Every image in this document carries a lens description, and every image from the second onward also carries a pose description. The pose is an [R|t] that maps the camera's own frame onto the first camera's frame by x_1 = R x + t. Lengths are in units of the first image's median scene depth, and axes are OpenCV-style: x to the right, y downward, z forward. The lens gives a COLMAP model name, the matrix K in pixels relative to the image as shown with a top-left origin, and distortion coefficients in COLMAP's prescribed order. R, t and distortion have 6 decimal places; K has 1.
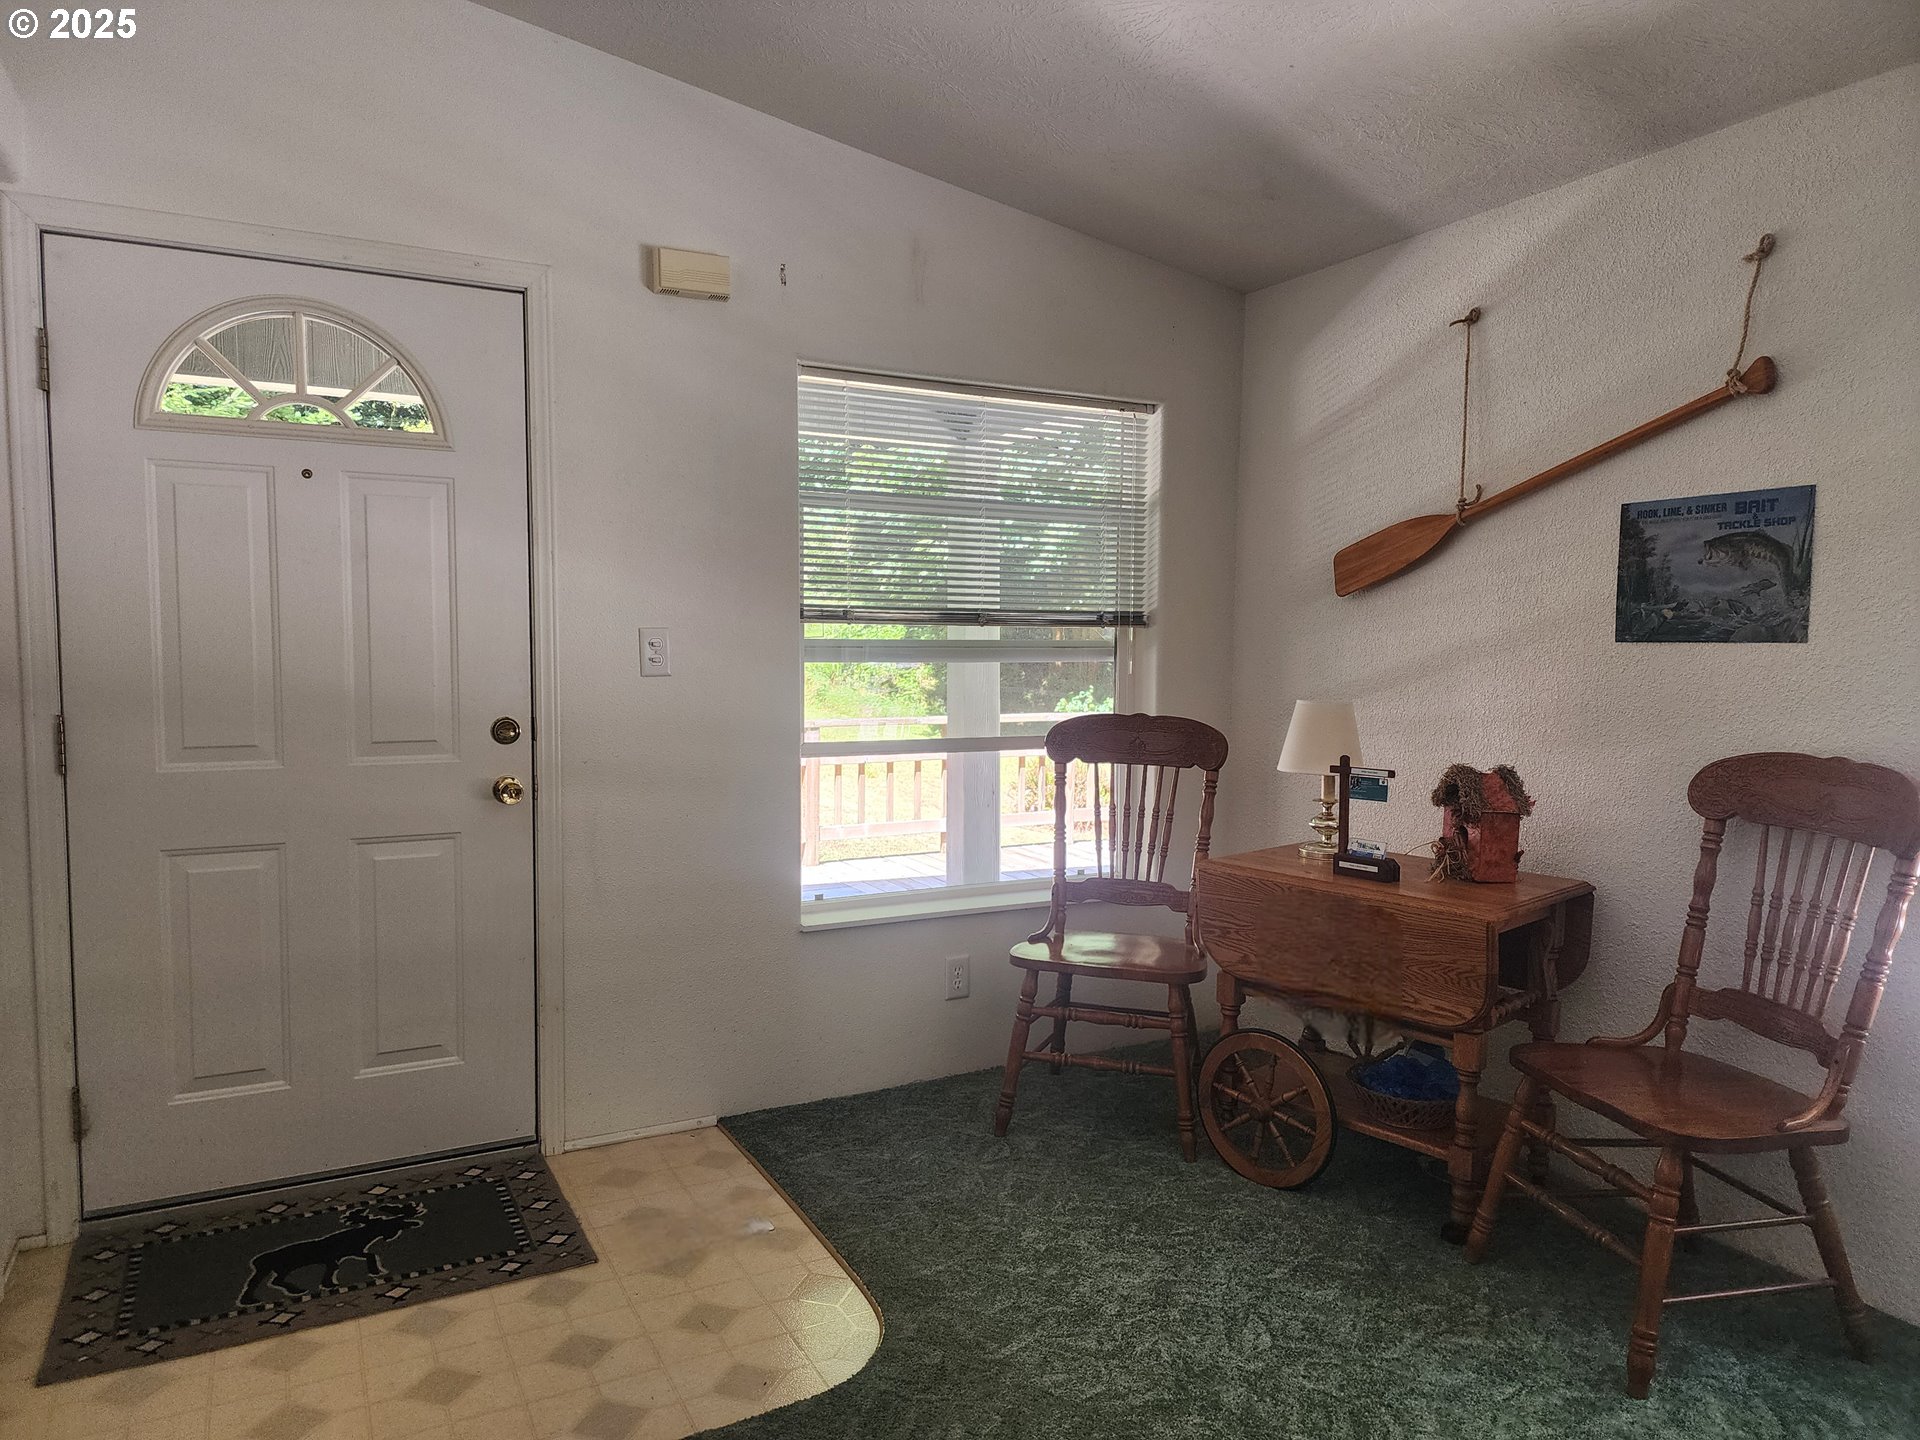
lens RADIAL K [[1296.1, 0, 967.3], [0, 1296.1, 722.3], [0, 0, 1]] dist [0.095069, -0.110851]
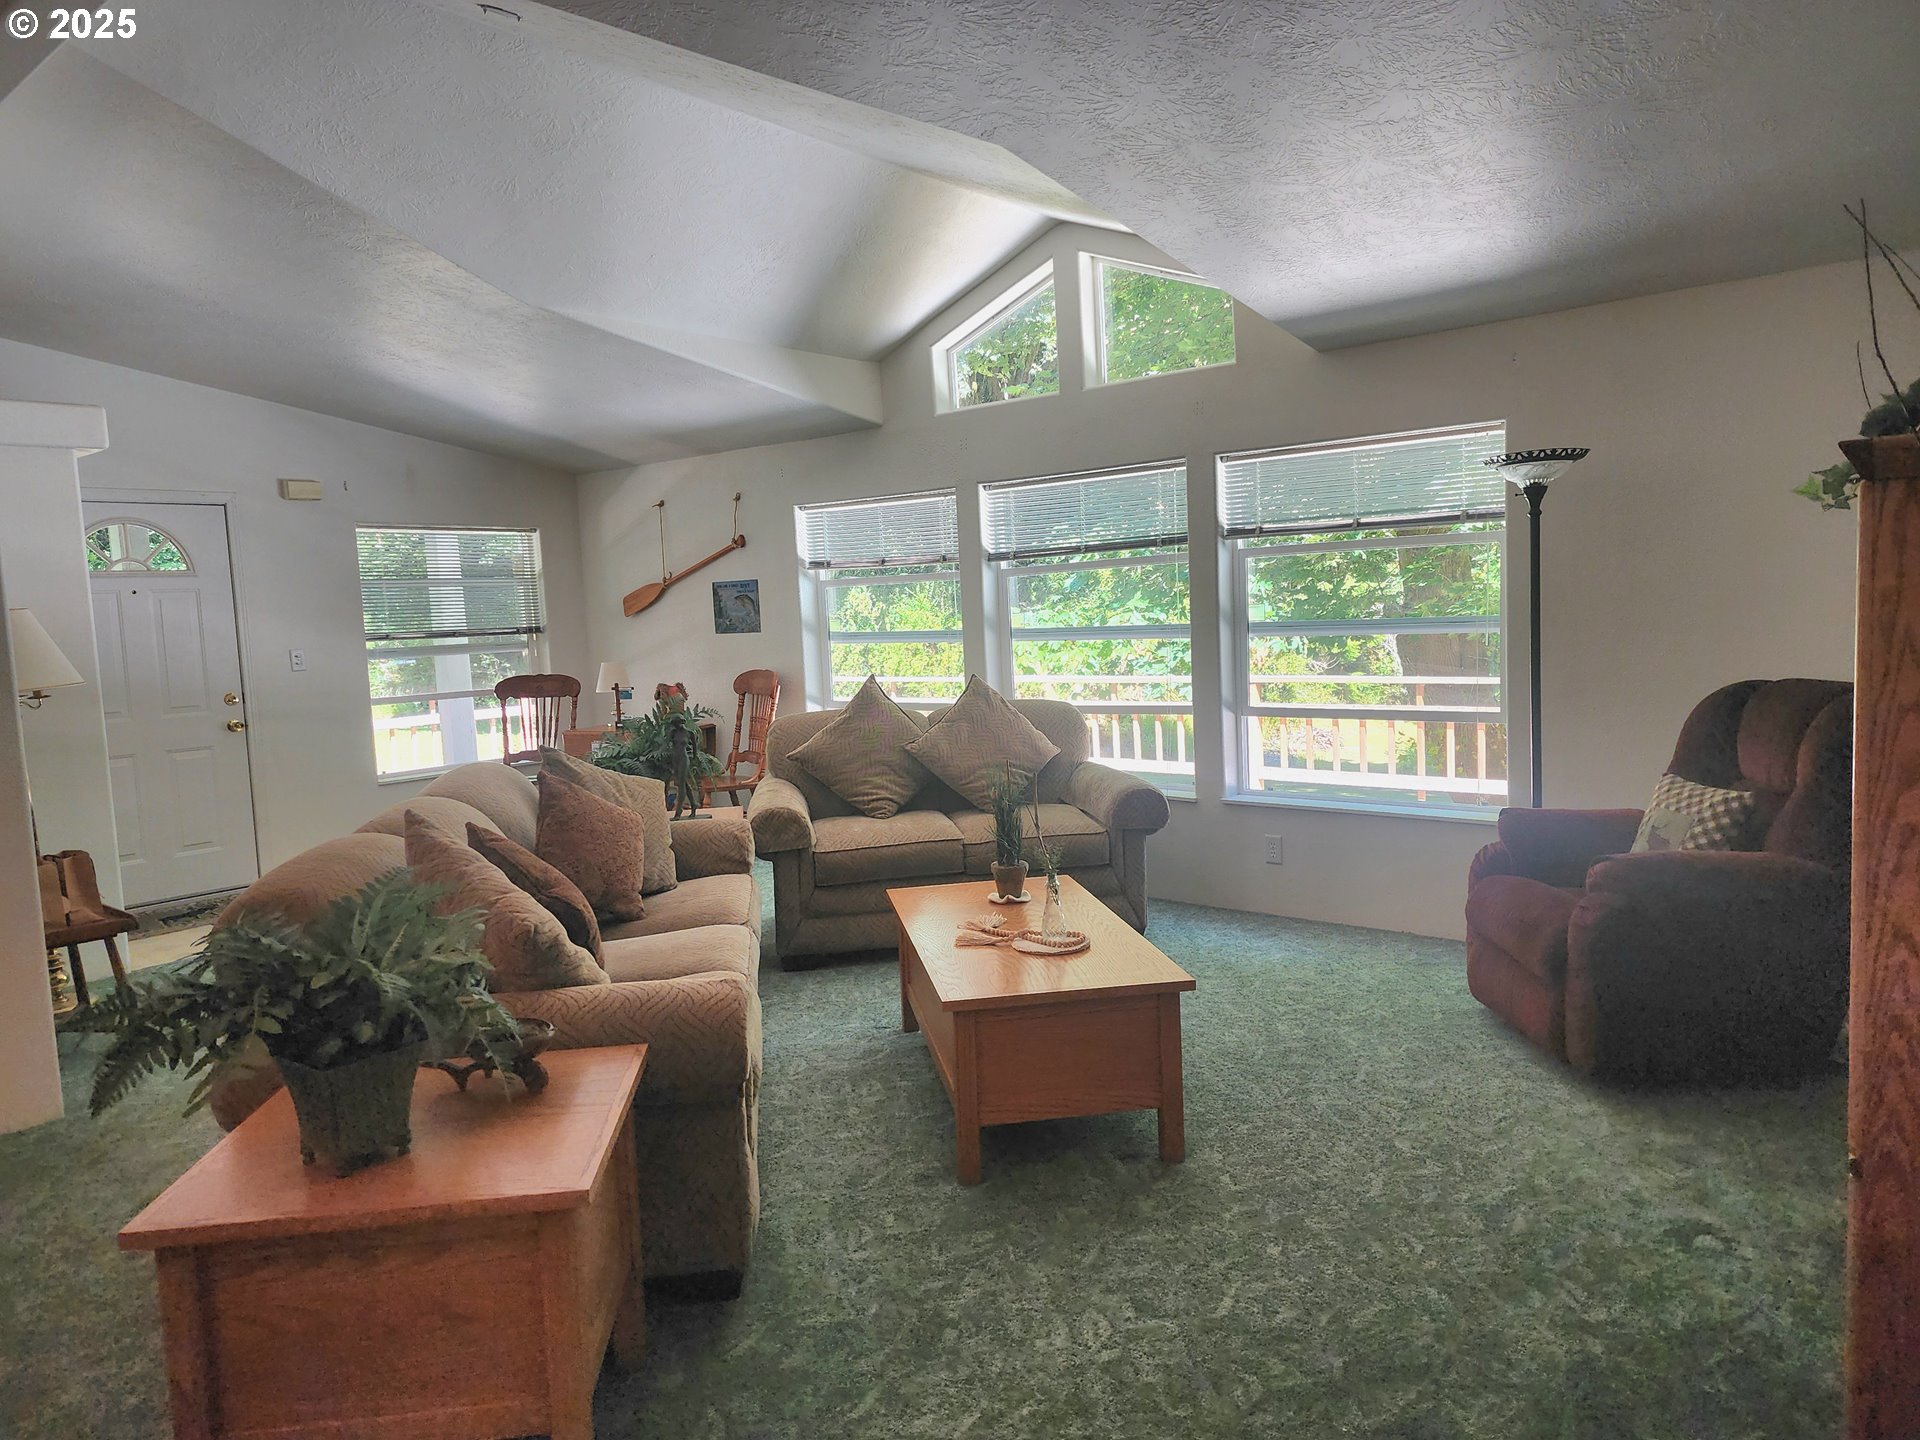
lens RADIAL K [[1296.1, 0, 967.3], [0, 1296.1, 722.3], [0, 0, 1]] dist [0.095069, -0.110851]
pose [[0.924725, -0.083911, 0.371273, -0.029500], [0.076553, 0.996467, 0.034541, 0.060726], [-0.372859, -0.003519, 0.927881, -1.491377]]
